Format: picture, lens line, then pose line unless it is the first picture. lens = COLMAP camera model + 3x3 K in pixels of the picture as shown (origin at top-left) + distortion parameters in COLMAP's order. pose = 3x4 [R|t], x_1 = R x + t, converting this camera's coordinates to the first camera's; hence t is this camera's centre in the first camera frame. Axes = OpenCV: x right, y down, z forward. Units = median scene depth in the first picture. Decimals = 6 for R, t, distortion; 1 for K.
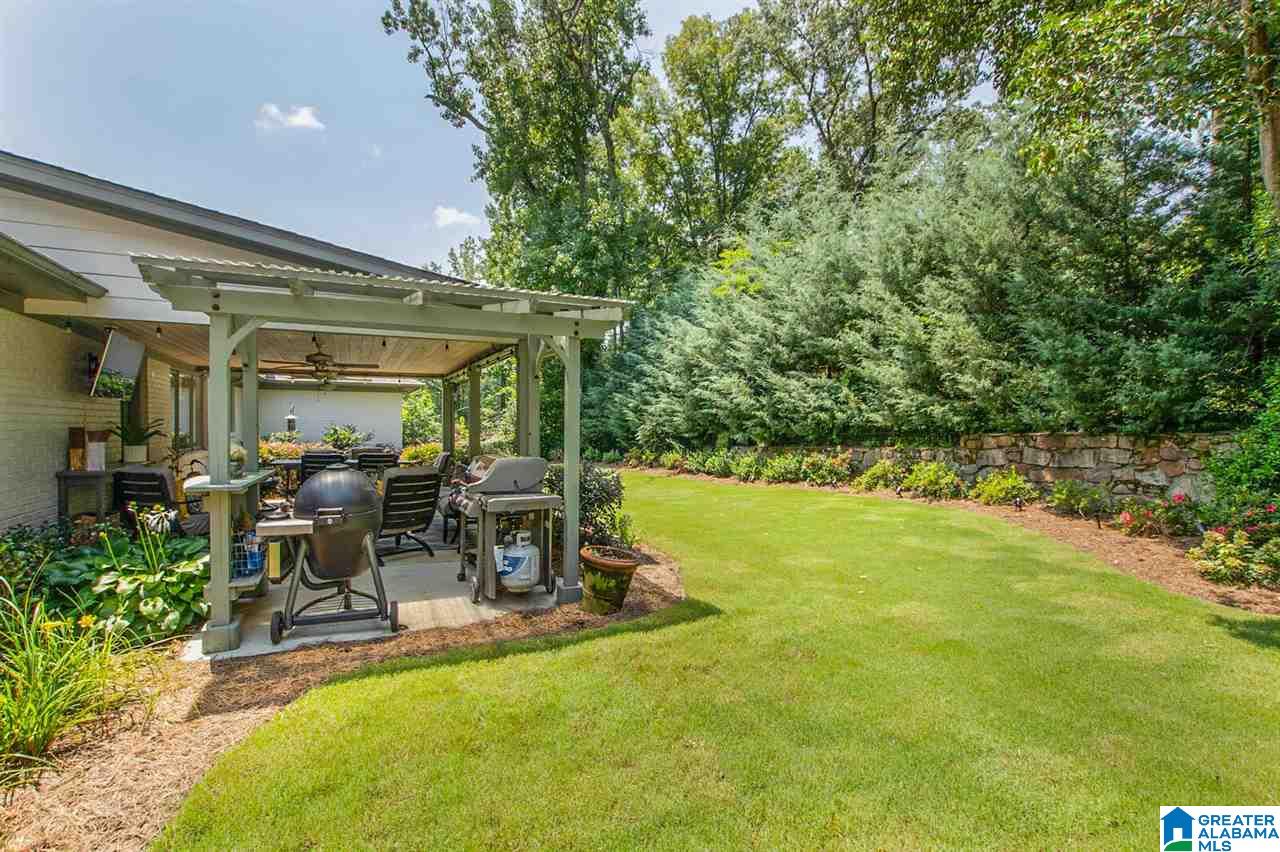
lens RADIAL K [[615.1, 0, 648.6], [0, 615.1, 427.9], [0, 0, 1]] dist [-0.022554, 0.001632]
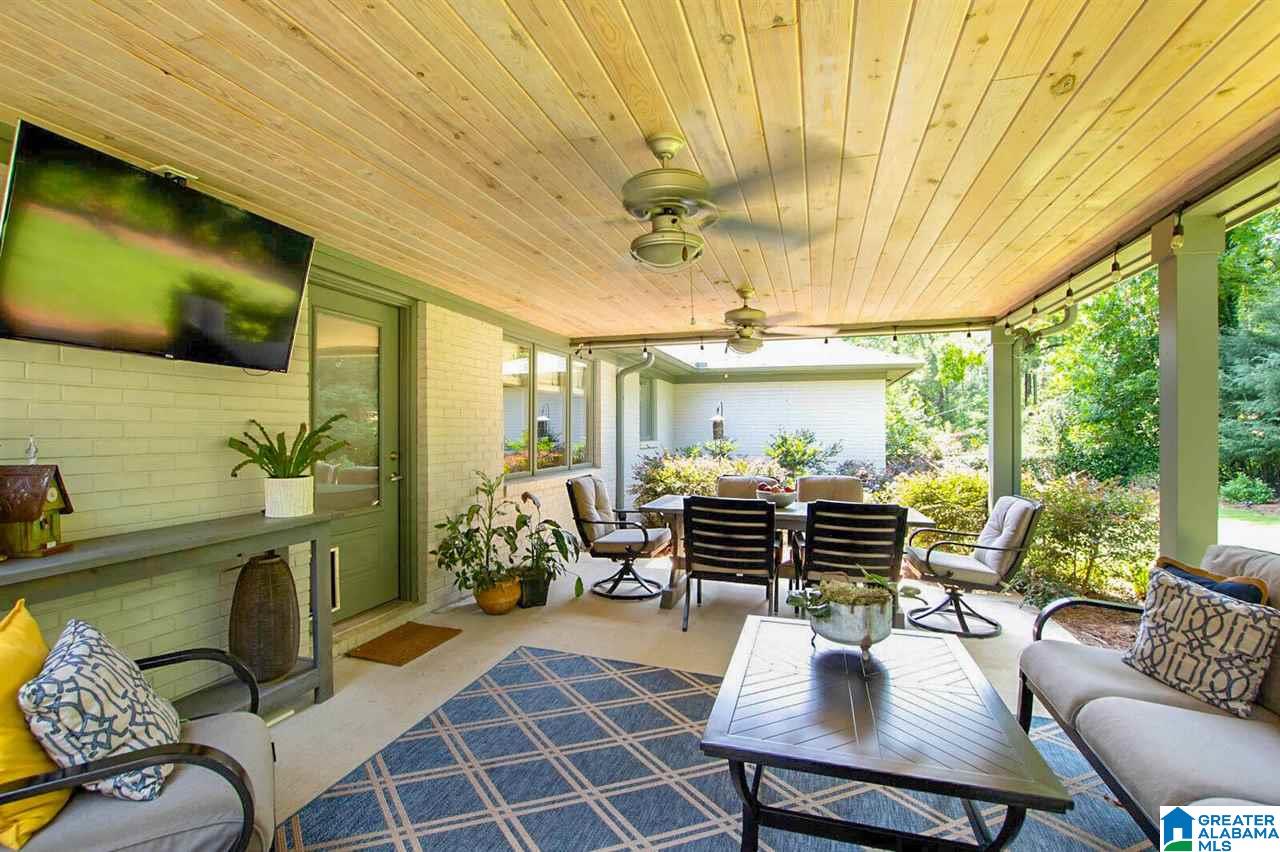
lens RADIAL K [[615.1, 0, 609.7], [0, 615.1, 426.8], [0, 0, 1]] dist [-0.022554, 0.001632]
pose [[0.708594, -0.004127, -0.705605, -0.149975], [-0.004335, 0.999939, -0.010201, -0.001232], [0.705603, 0.010287, 0.708532, 0.334256]]
